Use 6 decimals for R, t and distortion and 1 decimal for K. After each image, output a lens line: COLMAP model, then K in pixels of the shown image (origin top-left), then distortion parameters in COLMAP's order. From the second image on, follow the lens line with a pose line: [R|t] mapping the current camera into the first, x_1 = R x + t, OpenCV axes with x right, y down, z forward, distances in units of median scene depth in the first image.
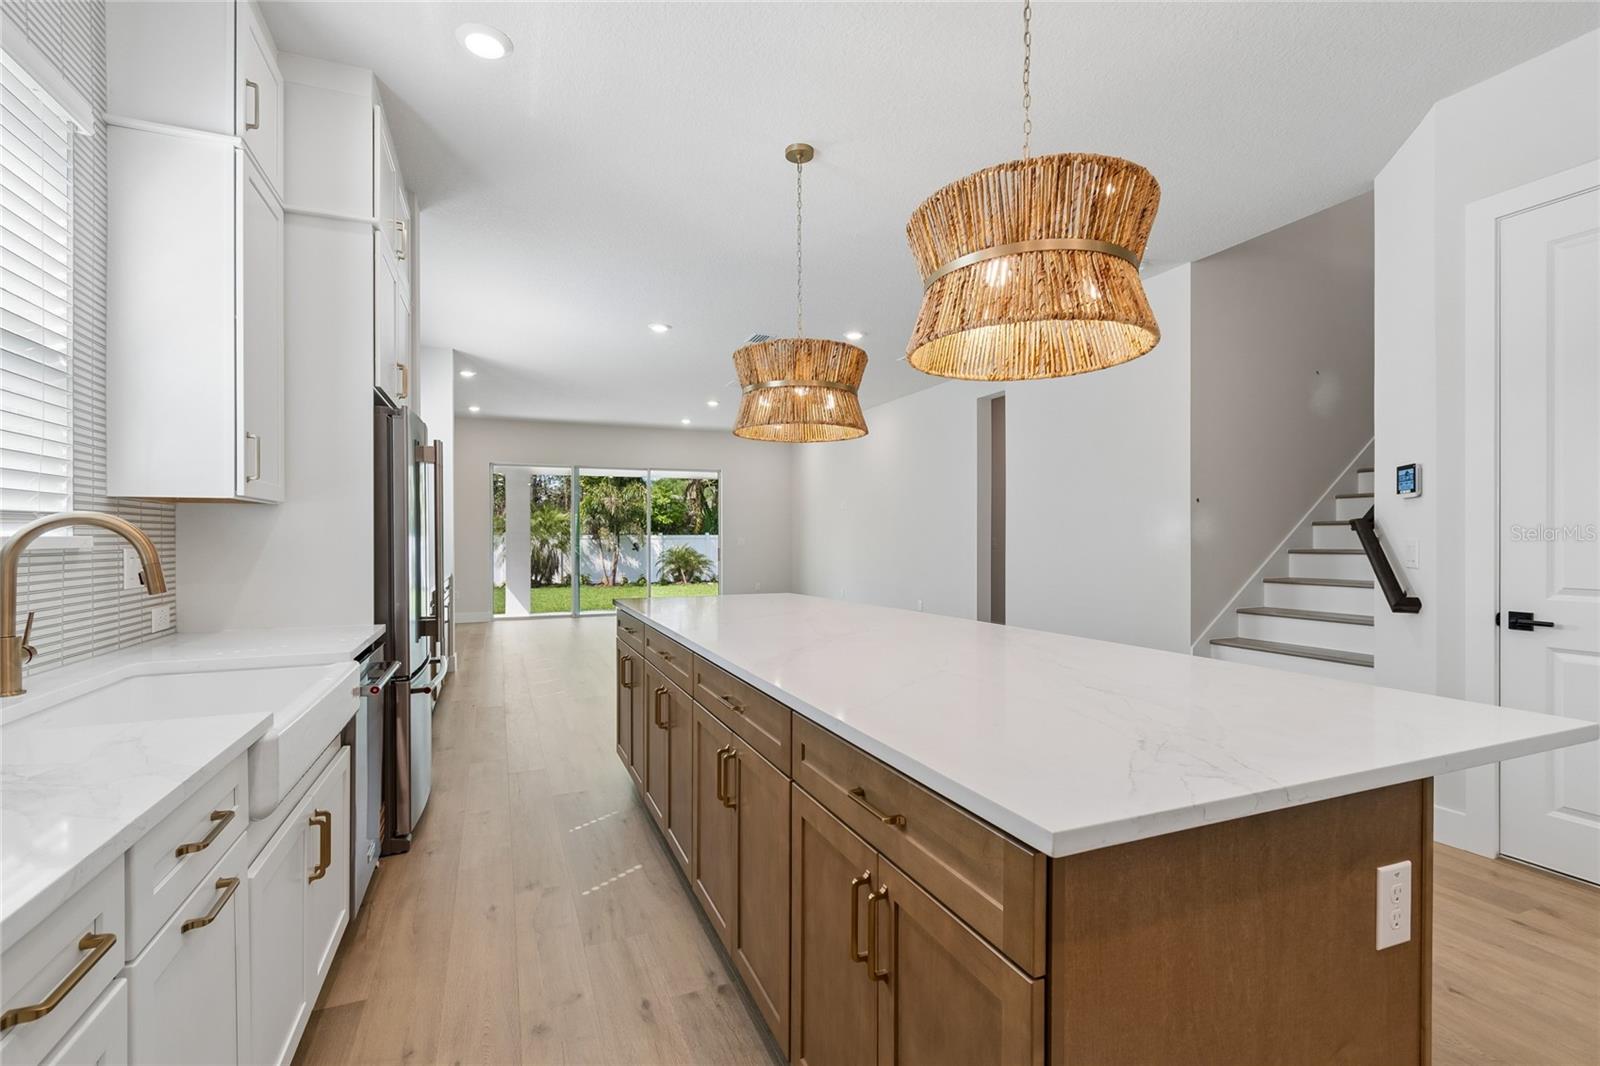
lens RADIAL K [[718.3, 0, 793.8], [0, 718.3, 541.8], [0, 0, 1]] dist [0.002955, 0.000063]
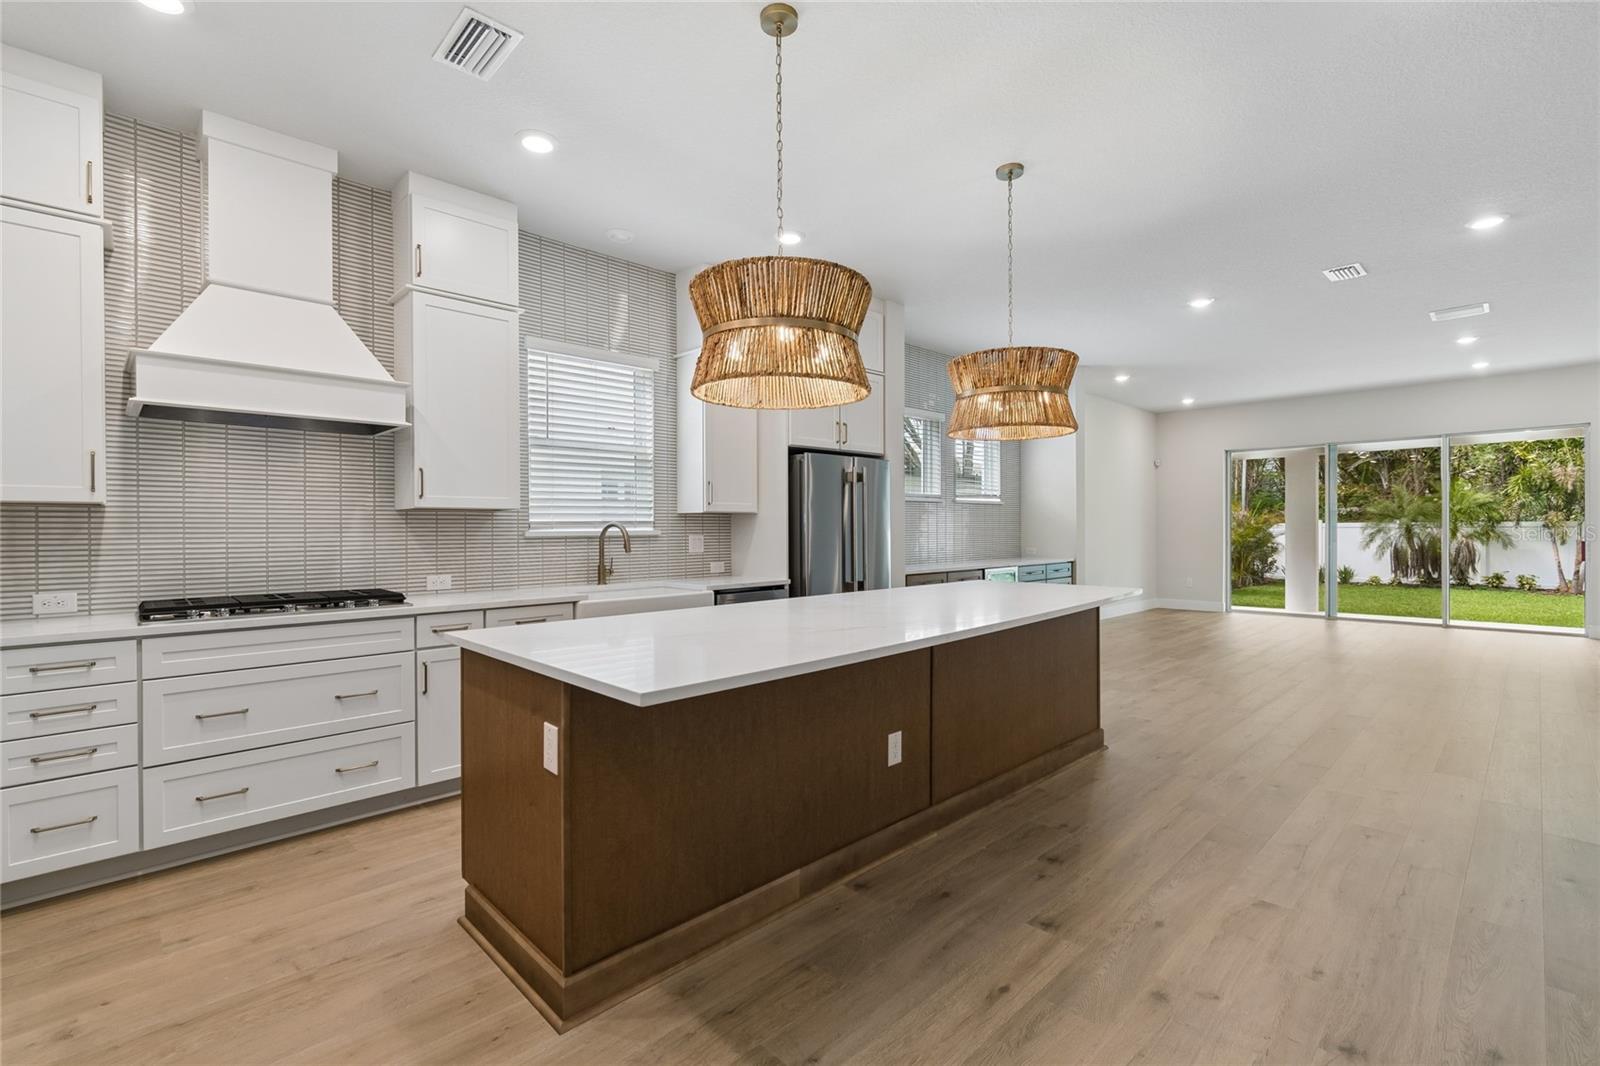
lens RADIAL K [[712.6, 0, 794.4], [0, 712.6, 531.9], [0, 0, 1]] dist [0.000313, -0.001136]
pose [[0.364856, 0.004282, -0.931054, 0.116595], [-0.000855, 0.999991, 0.004264, -0.000977], [0.931064, -0.000760, 0.364856, 0.041226]]
